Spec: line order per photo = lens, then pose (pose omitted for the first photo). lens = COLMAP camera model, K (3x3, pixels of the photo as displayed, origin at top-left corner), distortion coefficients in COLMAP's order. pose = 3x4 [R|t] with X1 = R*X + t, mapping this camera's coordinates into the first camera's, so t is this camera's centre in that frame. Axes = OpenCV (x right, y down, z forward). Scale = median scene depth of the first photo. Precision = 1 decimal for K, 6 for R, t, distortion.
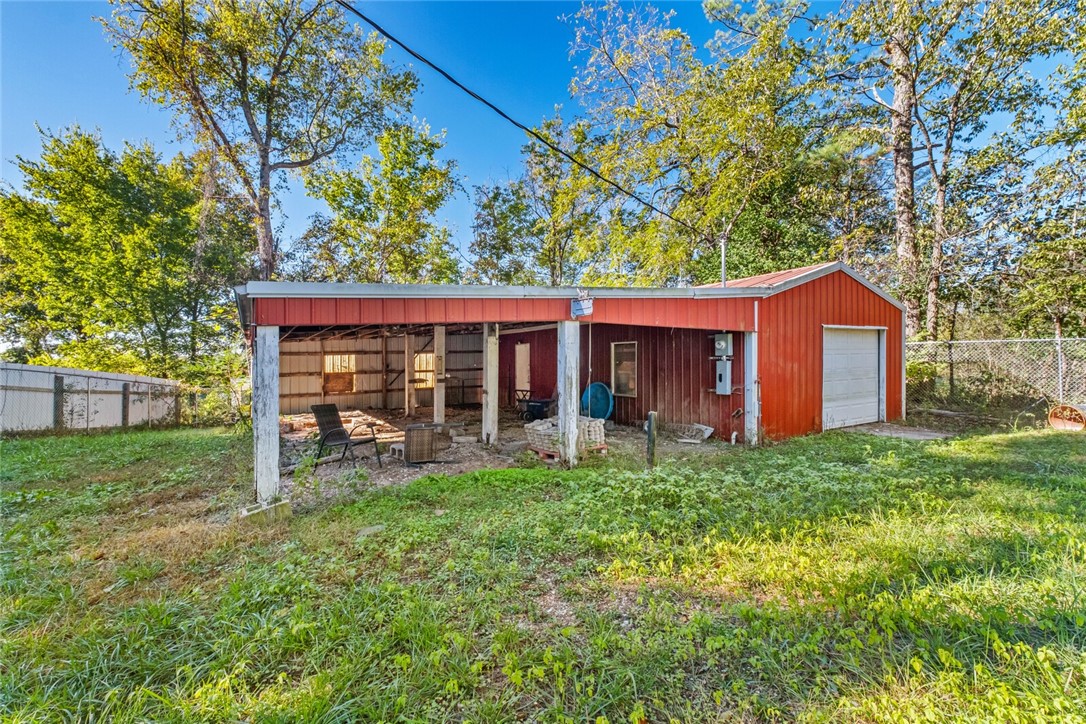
lens RADIAL K [[455.0, 0, 542.7], [0, 455.0, 356.1], [0, 0, 1]] dist [-0.000374, 0.000041]
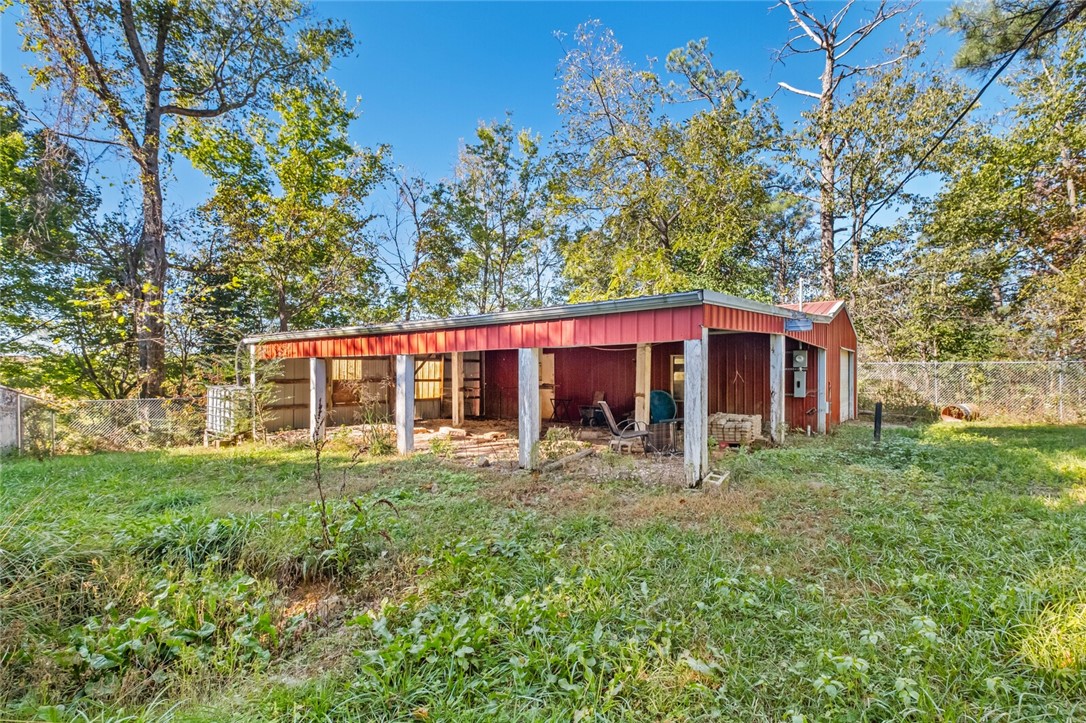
lens RADIAL K [[487.7, 0, 543.8], [0, 487.7, 369.5], [0, 0, 1]] dist [-0.001626, -0.000484]
pose [[0.921641, 0.018791, 0.387589, -0.319068], [-0.017129, 0.999823, -0.007743, 0.011482], [-0.387666, 0.000498, 0.921800, 0.006966]]
